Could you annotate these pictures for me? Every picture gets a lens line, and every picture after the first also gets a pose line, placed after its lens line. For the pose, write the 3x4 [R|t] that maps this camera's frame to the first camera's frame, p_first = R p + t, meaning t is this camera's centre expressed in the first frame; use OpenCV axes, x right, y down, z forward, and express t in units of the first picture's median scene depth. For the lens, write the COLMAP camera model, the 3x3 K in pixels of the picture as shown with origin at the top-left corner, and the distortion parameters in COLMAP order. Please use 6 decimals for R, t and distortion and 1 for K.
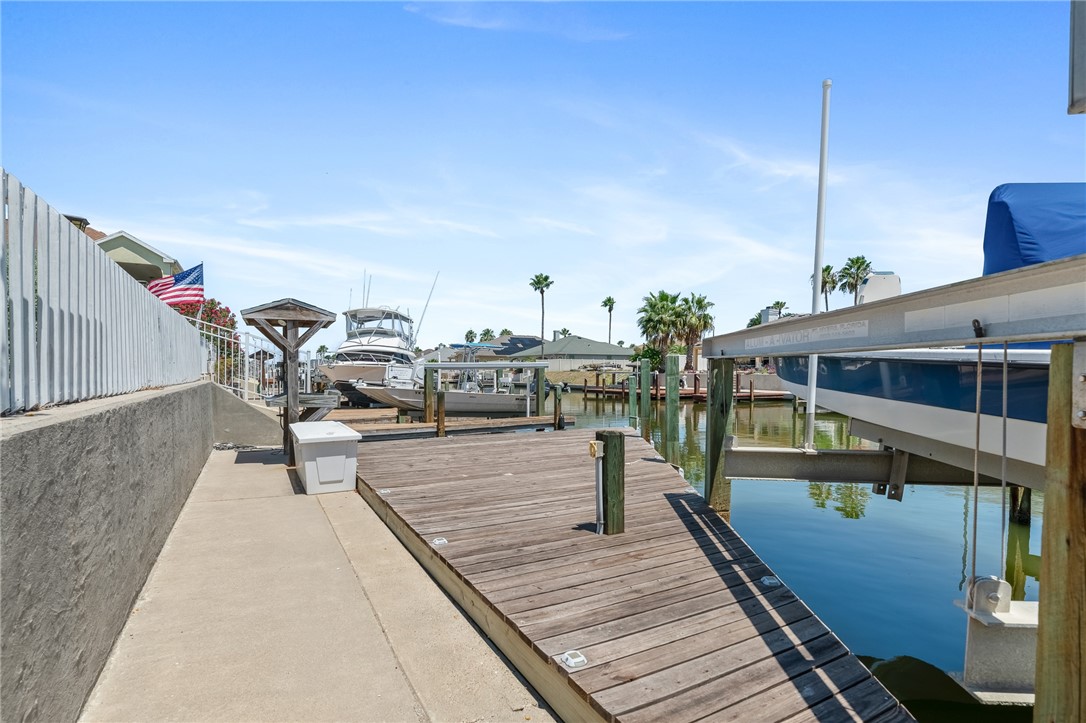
lens RADIAL K [[533.1, 0, 548.9], [0, 533.1, 387.2], [0, 0, 1]] dist [-0.030305, -0.000392]
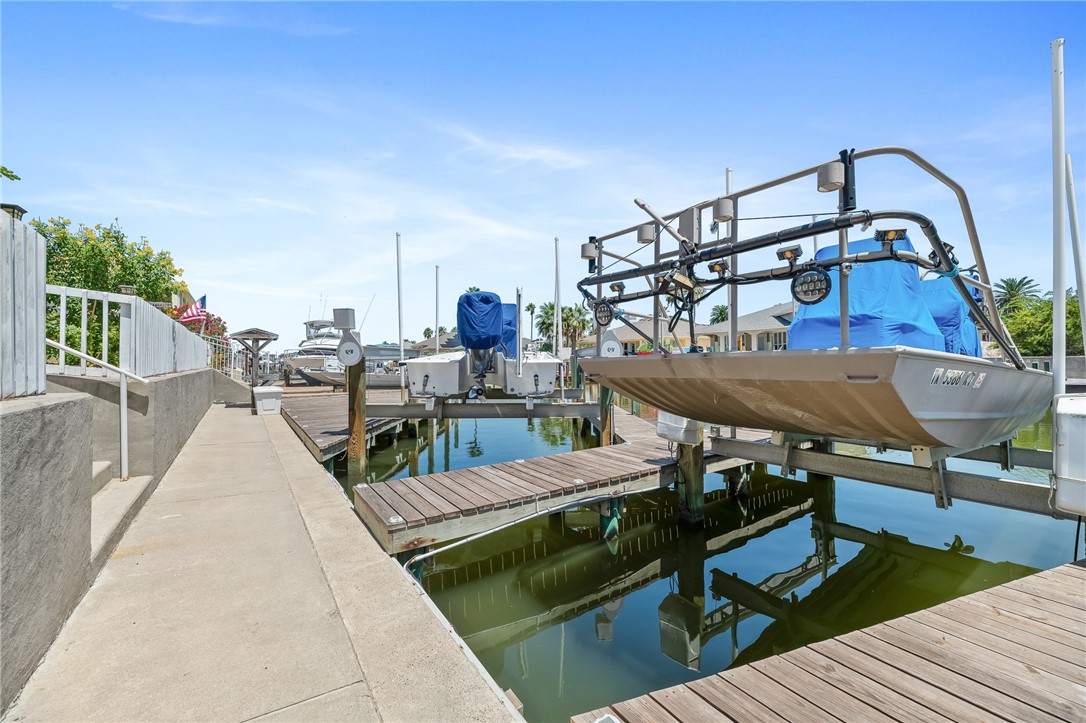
lens RADIAL K [[442.1, 0, 543.7], [0, 442.1, 358.8], [0, 0, 1]] dist [-0.001319, -0.000368]
pose [[0.995914, -0.003613, 0.090234, 0.223741], [0.006547, 0.999459, -0.032238, 0.007820], [-0.090069, 0.032697, 0.995399, -0.382668]]
